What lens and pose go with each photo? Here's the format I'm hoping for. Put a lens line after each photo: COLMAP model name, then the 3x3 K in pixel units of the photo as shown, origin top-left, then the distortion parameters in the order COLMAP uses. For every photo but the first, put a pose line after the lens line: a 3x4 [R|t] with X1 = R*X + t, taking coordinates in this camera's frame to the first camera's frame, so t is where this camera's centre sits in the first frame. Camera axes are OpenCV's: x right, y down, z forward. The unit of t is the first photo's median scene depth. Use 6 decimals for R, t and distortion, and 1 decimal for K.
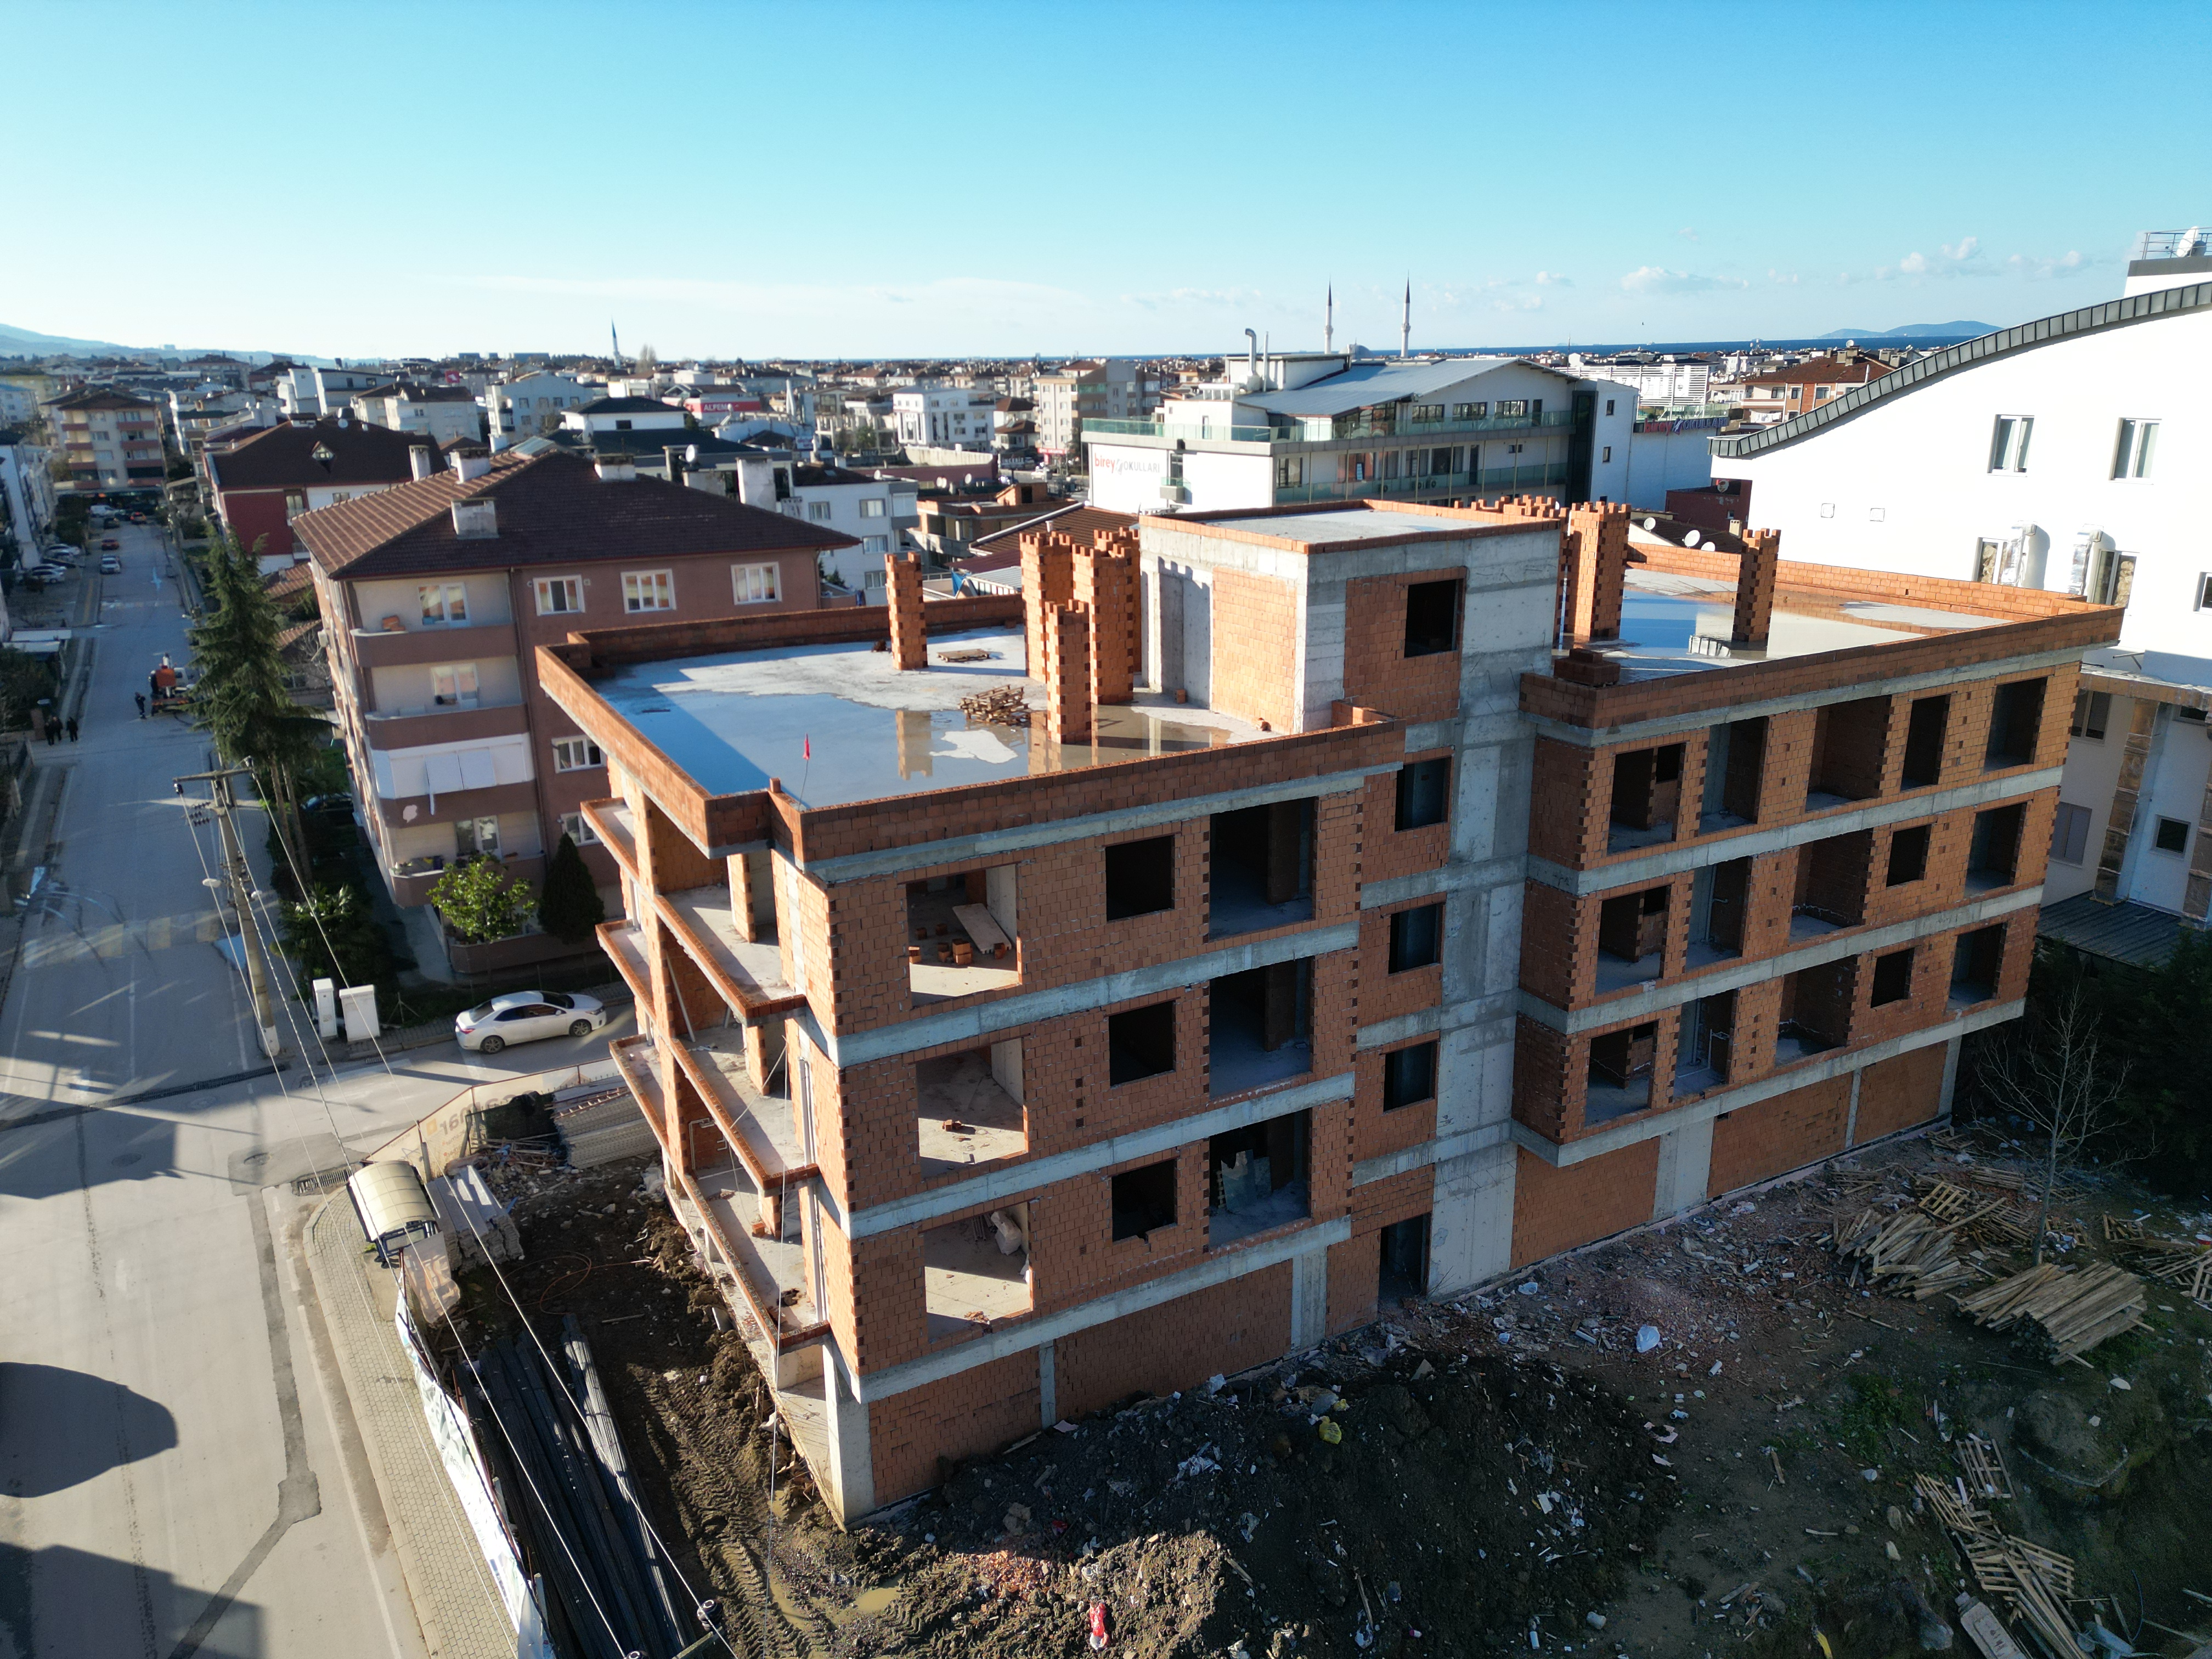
lens RADIAL K [[1532.1, 0, 1112.2], [0, 1532.1, 822.9], [0, 0, 1]] dist [0.083404, -0.073836]
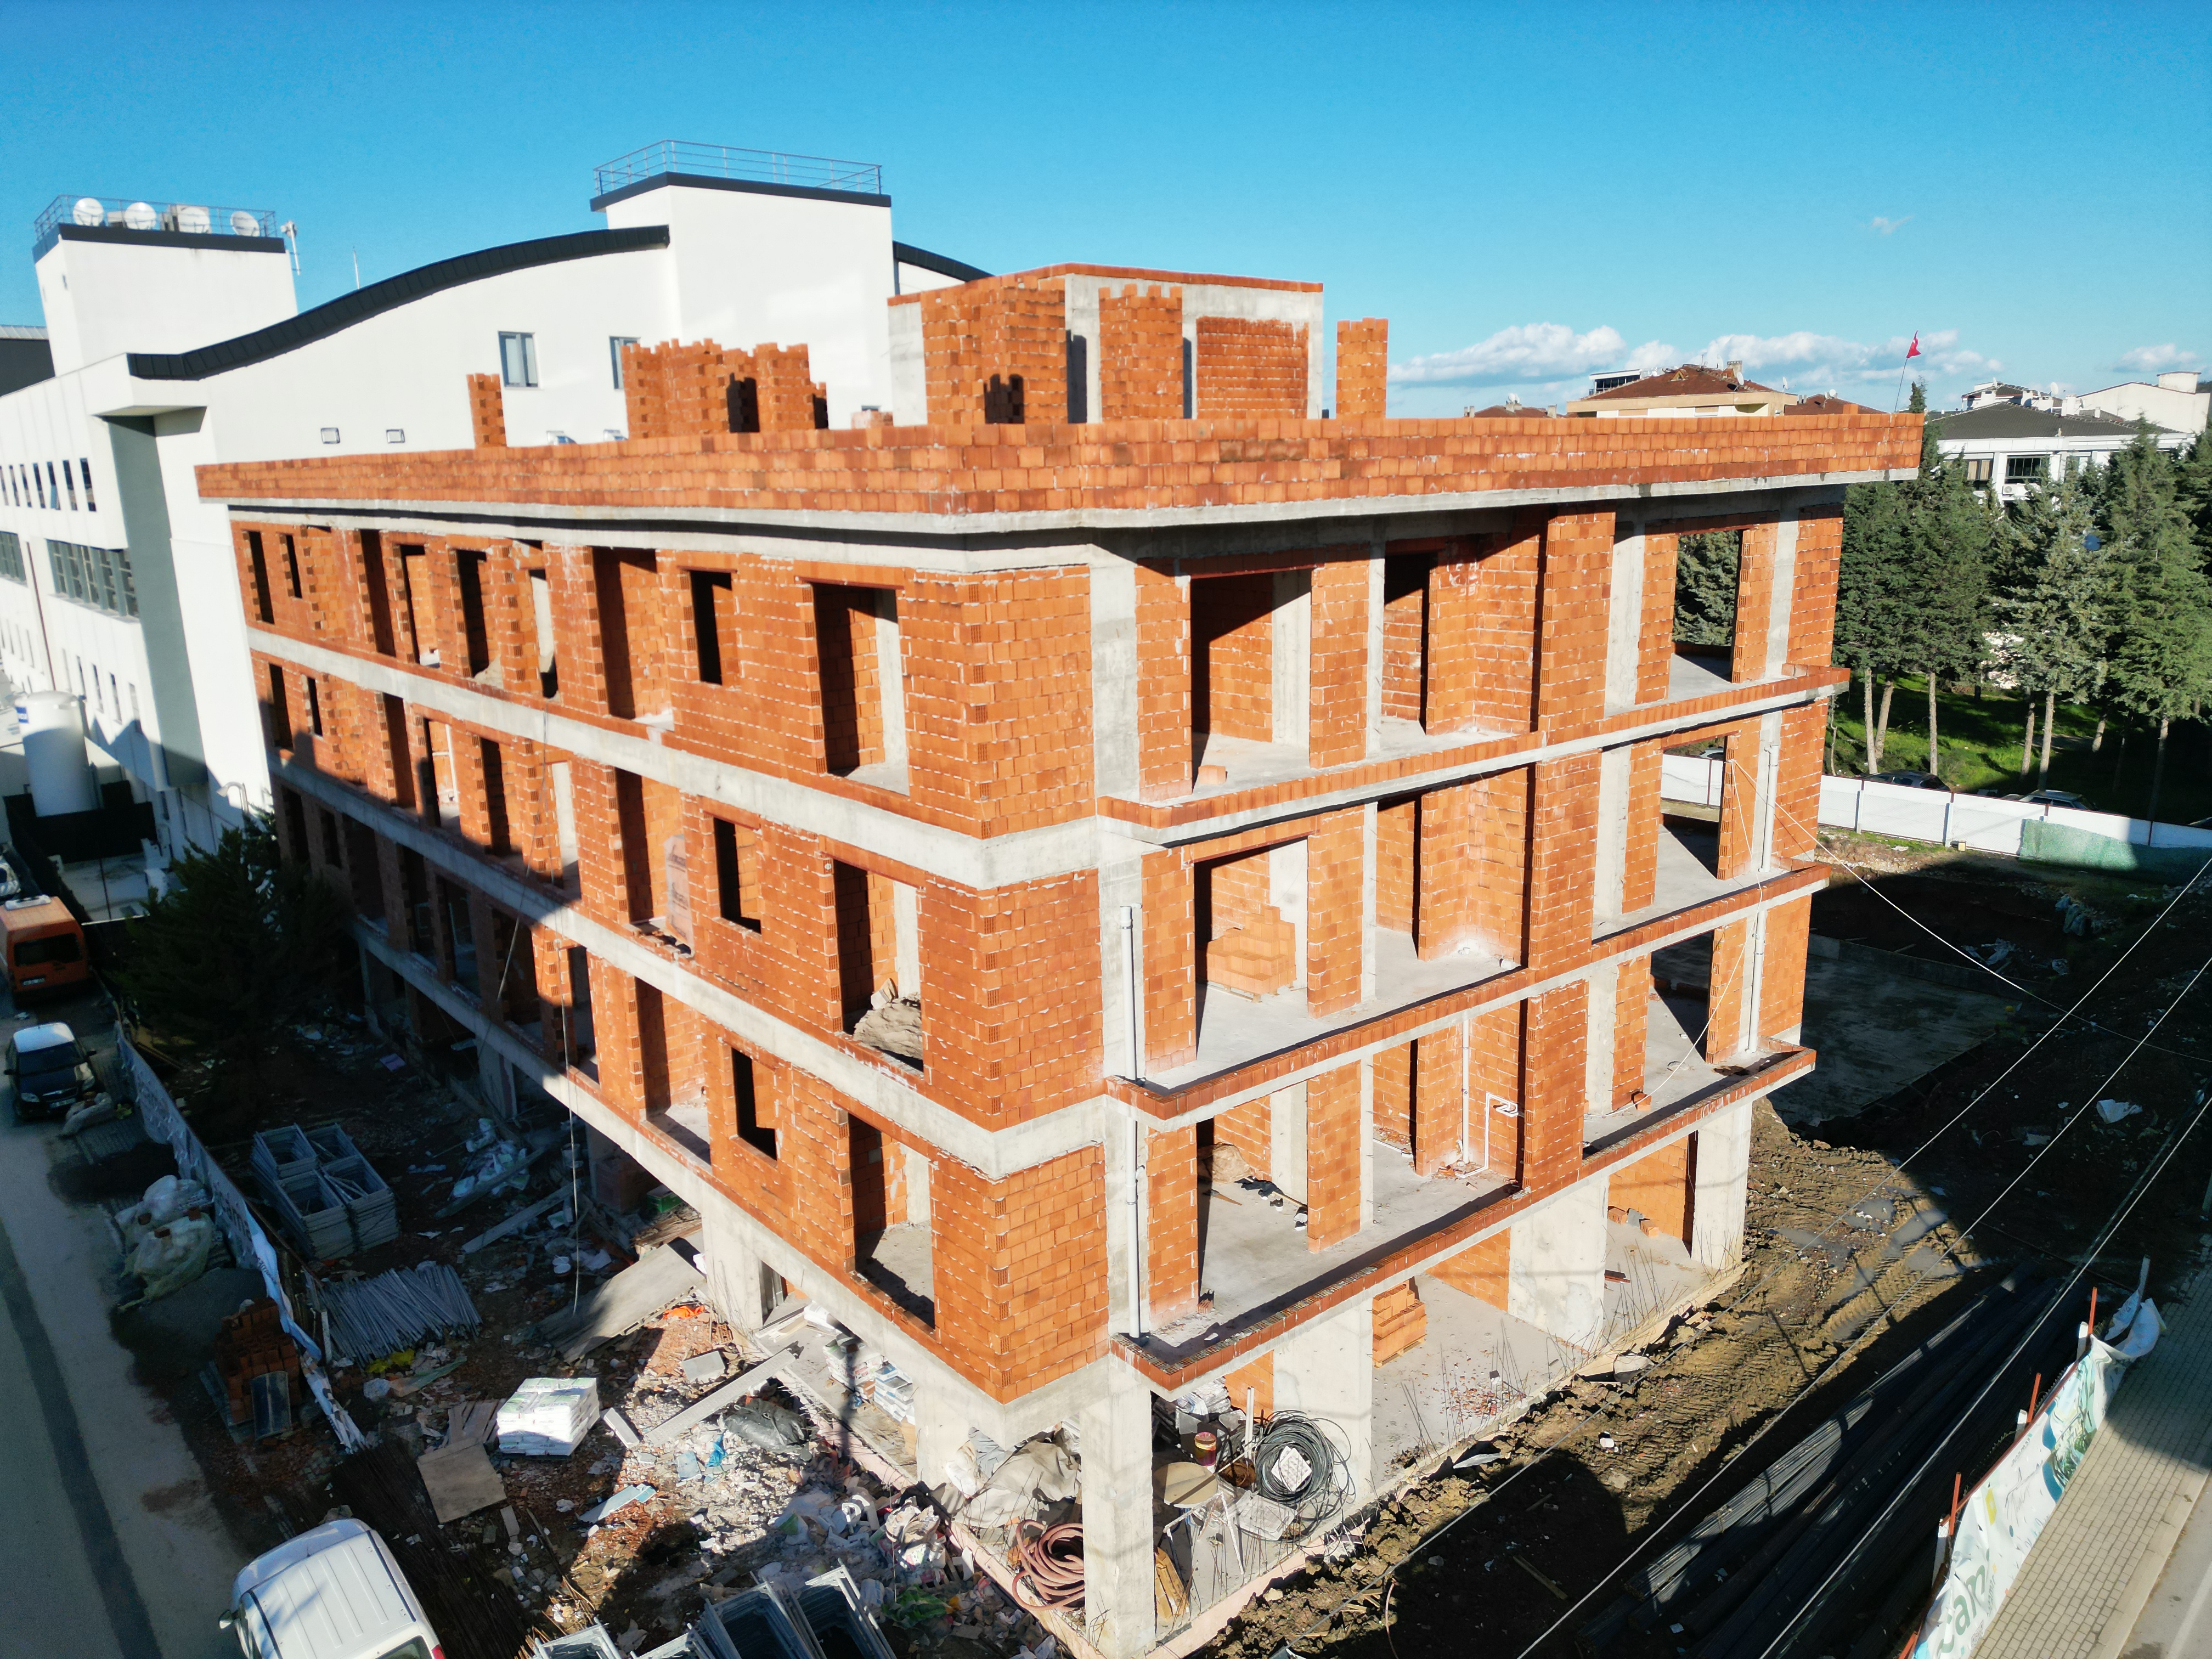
lens RADIAL K [[1532.1, 0, 1111.8], [0, 1532.1, 827.5], [0, 0, 1]] dist [0.083404, -0.073836]
pose [[-0.191875, -0.202595, 0.960281, -0.810239], [0.310097, 0.915819, 0.255176, -0.129063], [-0.931141, 0.346742, -0.112899, 1.165264]]
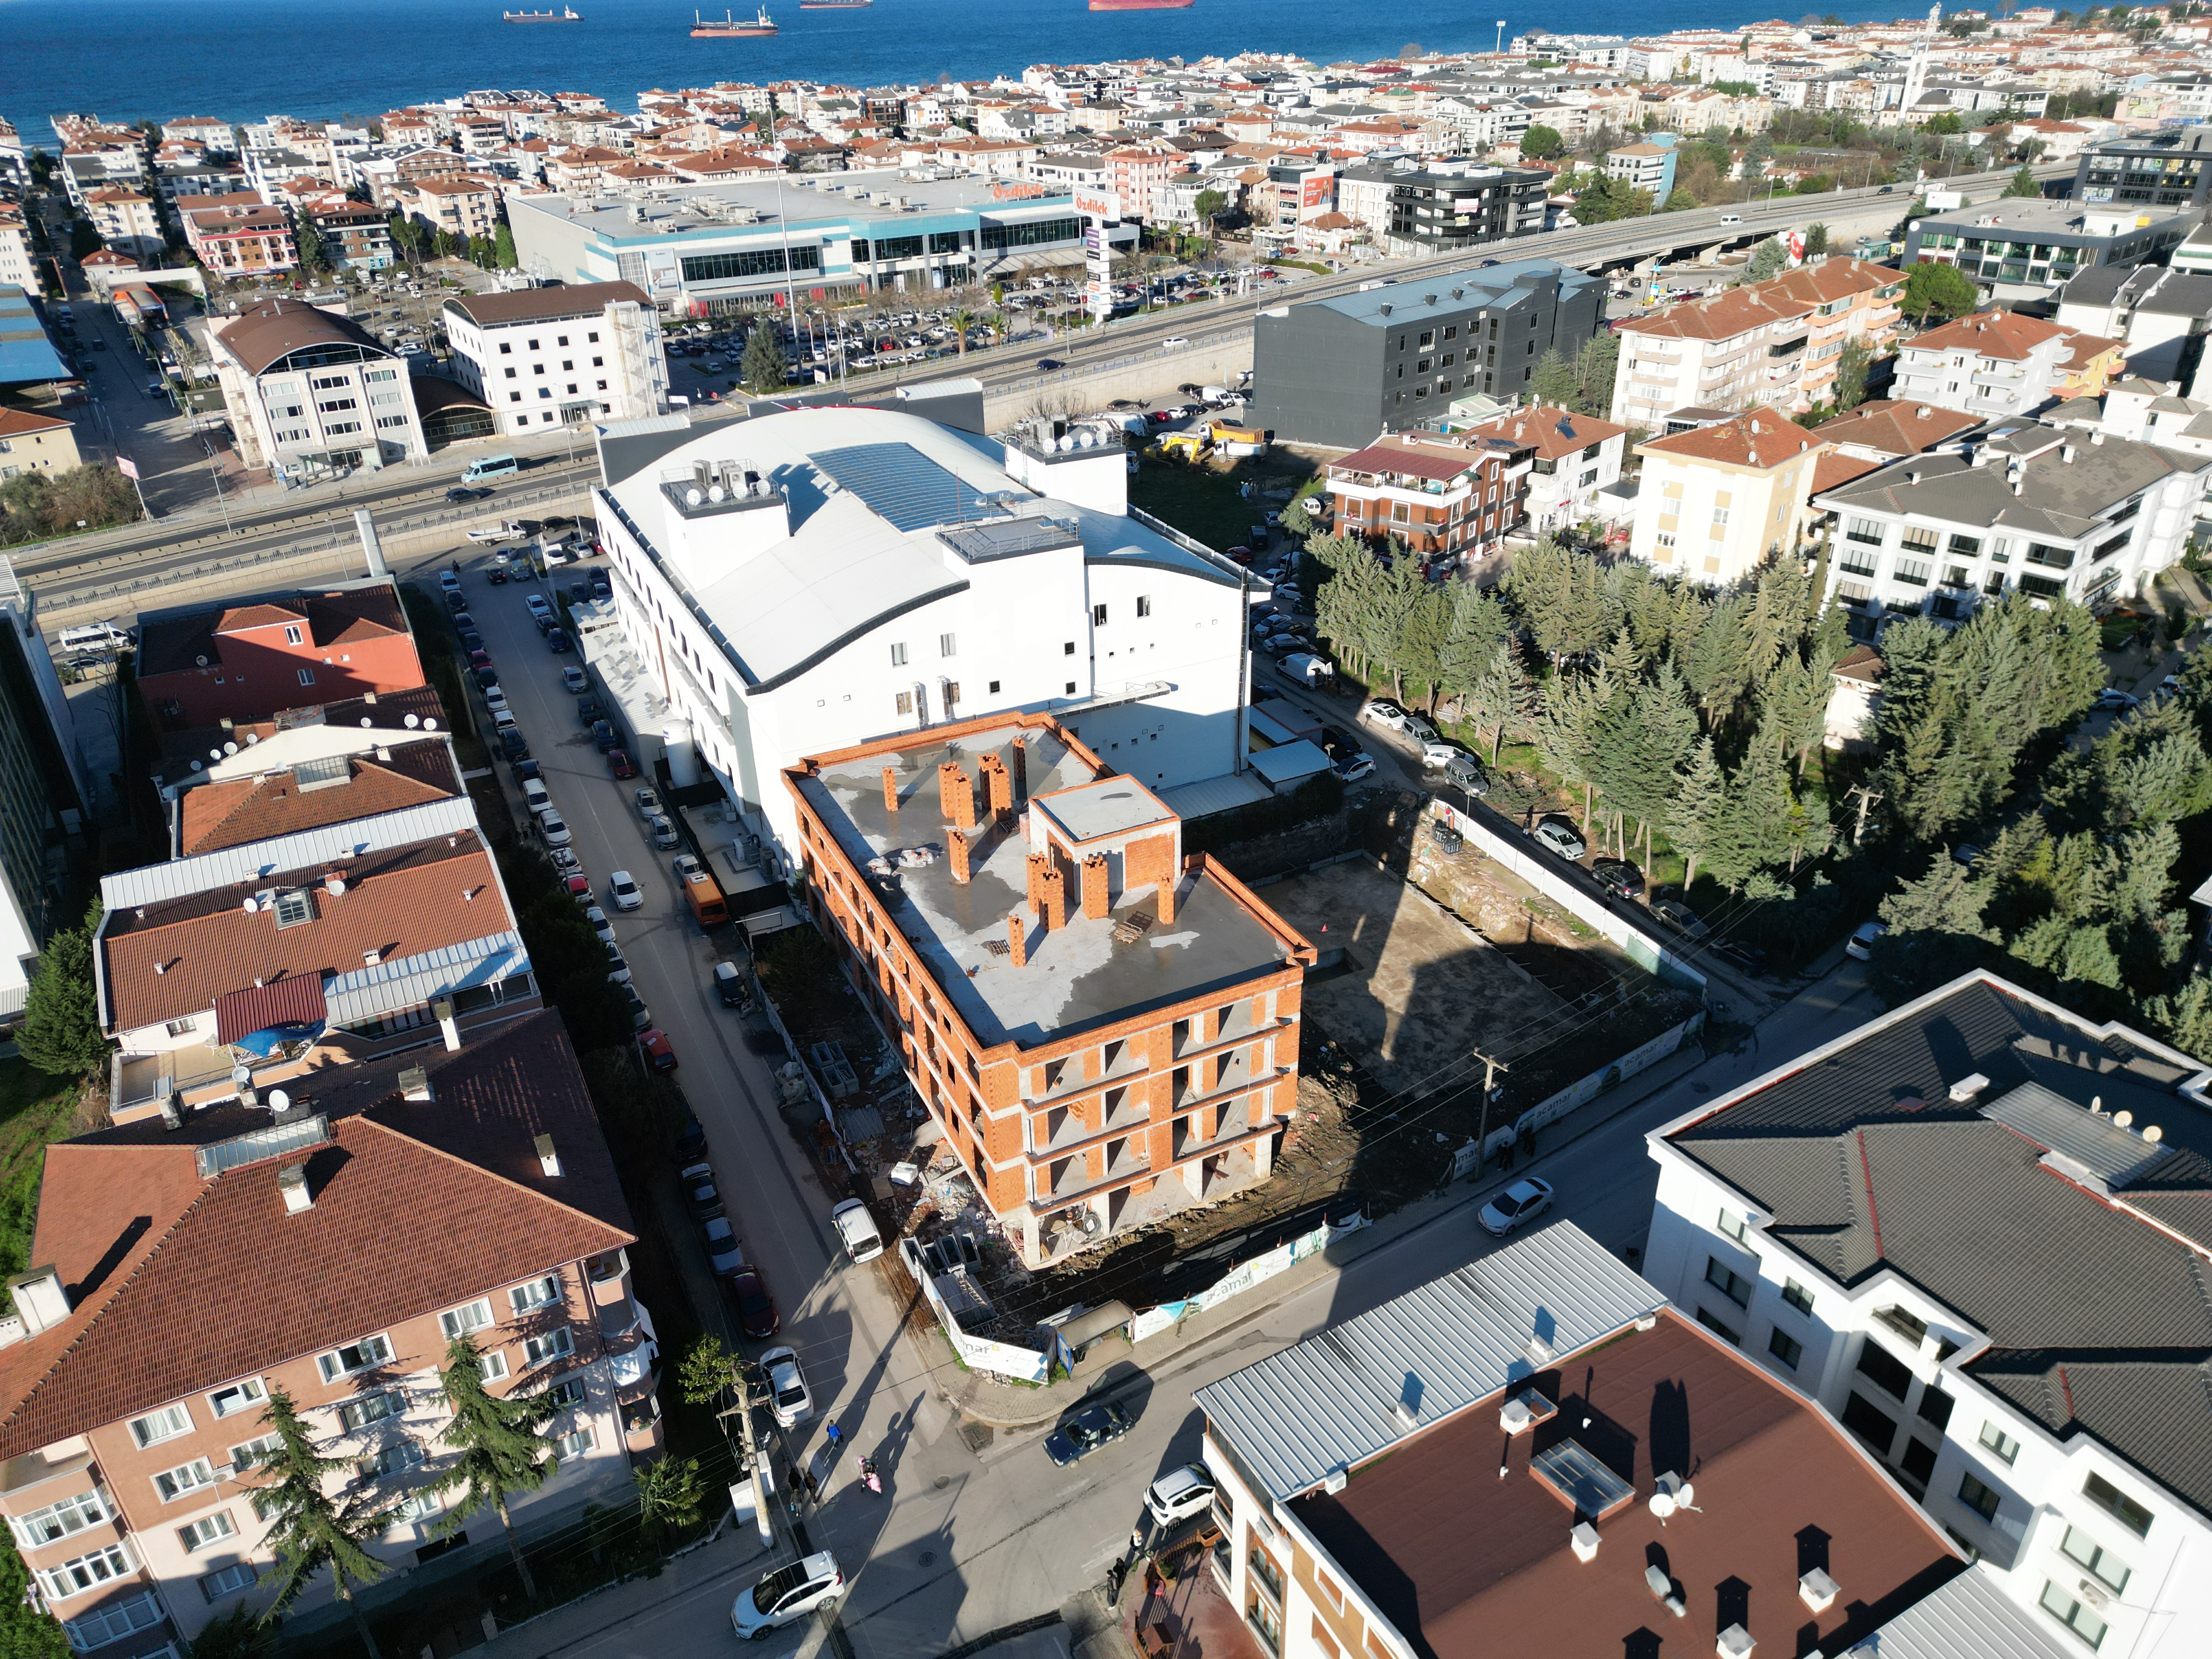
lens RADIAL K [[1532.1, 0, 1107.0], [0, 1532.1, 830.4], [0, 0, 1]] dist [0.083404, -0.073836]
pose [[0.039484, -0.466913, 0.883421, -2.071469], [0.310823, 0.845988, 0.433236, -1.232632], [-0.949647, 0.257481, 0.178531, 0.515200]]
